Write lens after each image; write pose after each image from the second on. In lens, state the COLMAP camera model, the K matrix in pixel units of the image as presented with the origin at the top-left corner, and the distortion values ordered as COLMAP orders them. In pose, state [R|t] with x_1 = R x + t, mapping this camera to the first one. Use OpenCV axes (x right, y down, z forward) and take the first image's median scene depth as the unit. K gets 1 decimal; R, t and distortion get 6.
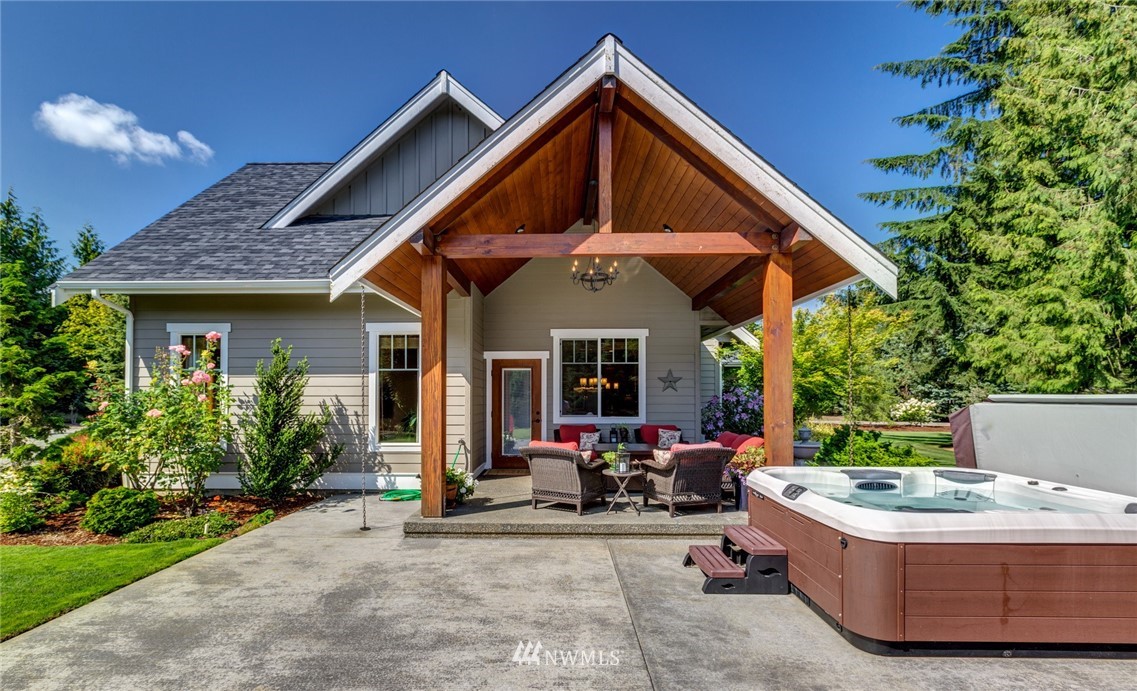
lens RADIAL K [[522.4, 0, 564.7], [0, 522.4, 392.5], [0, 0, 1]] dist [0.002516, 0.000798]
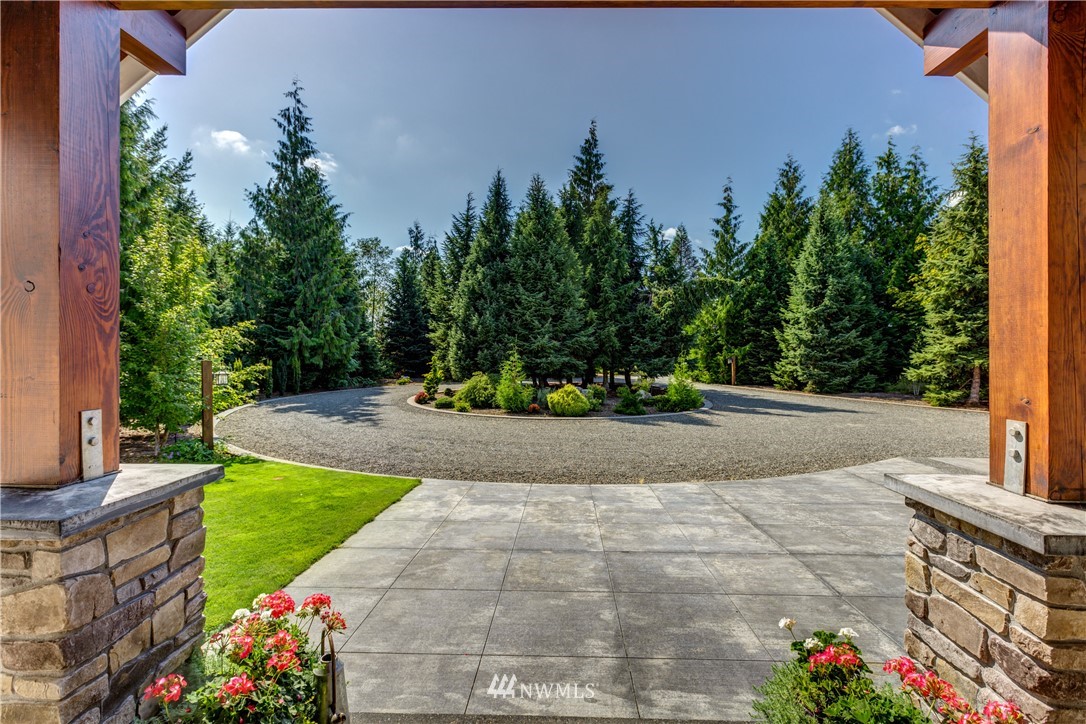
lens RADIAL K [[482.8, 0, 543.0], [0, 482.8, 362.0], [0, 0, 1]] dist [0.000158, 0.000016]
pose [[-0.015905, 0.017726, -0.999716, -0.816149], [0.000640, 0.999843, 0.017718, -0.013380], [0.999873, -0.000358, -0.015913, 1.809165]]
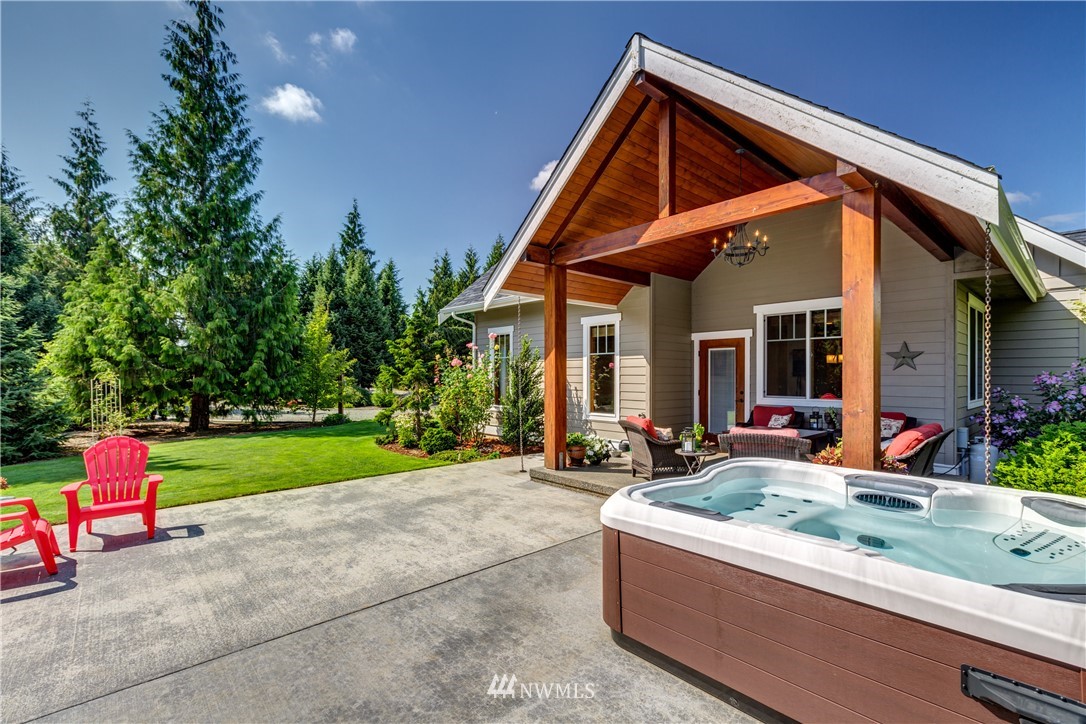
lens RADIAL K [[497.5, 0, 540.9], [0, 497.5, 382.7], [0, 0, 1]] dist [0.001659, 0.000289]
pose [[0.673850, 0.011396, -0.738780, 0.485850], [0.004909, 0.999790, 0.019900, -0.000361], [0.738852, -0.017036, 0.673652, 0.115046]]
